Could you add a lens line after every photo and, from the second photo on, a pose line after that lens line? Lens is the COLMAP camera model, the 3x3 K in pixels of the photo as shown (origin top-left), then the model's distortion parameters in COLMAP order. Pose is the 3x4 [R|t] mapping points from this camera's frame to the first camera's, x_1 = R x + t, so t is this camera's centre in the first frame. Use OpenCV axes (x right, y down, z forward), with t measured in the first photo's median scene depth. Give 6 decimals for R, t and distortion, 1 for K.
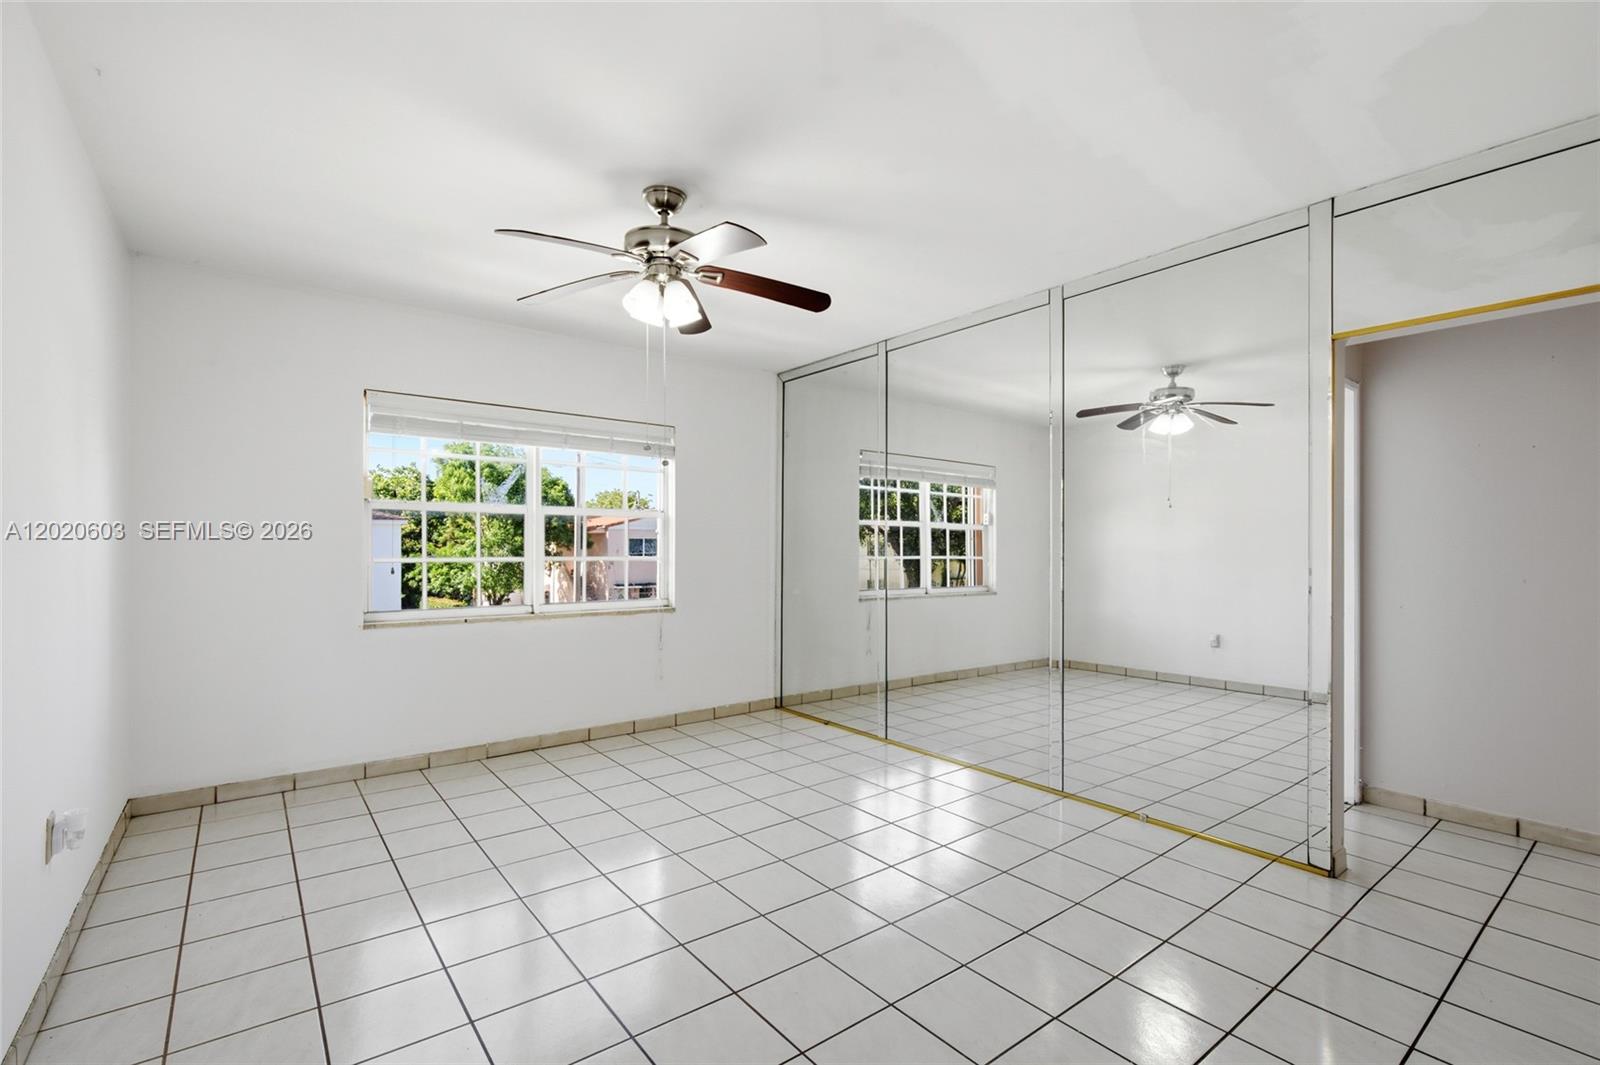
lens RADIAL K [[719.7, 0, 797.8], [0, 719.7, 537.0], [0, 0, 1]] dist [-0.010038, 0.000383]
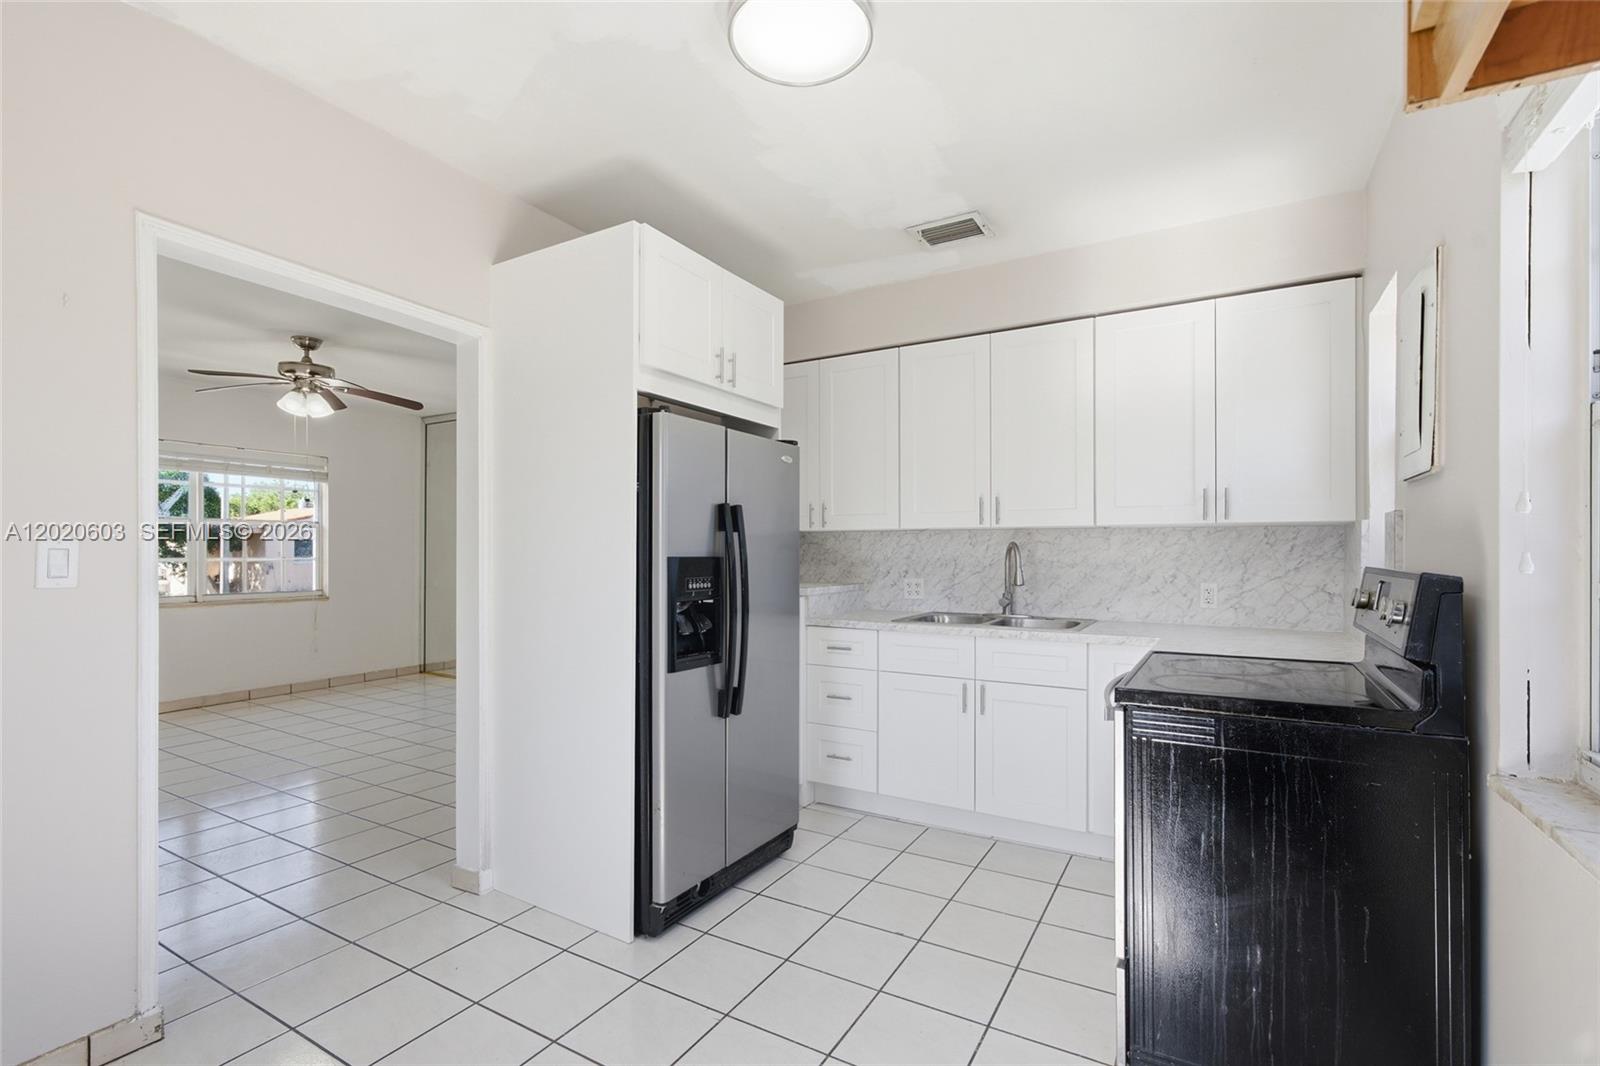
lens RADIAL K [[719.7, 0, 806.4], [0, 719.7, 548.5], [0, 0, 1]] dist [-0.010038, 0.000383]
pose [[0.925150, -0.000187, 0.379602, 0.159773], [-0.005750, 0.999878, 0.014505, -0.015200], [-0.379558, -0.015602, 0.925036, -0.612052]]
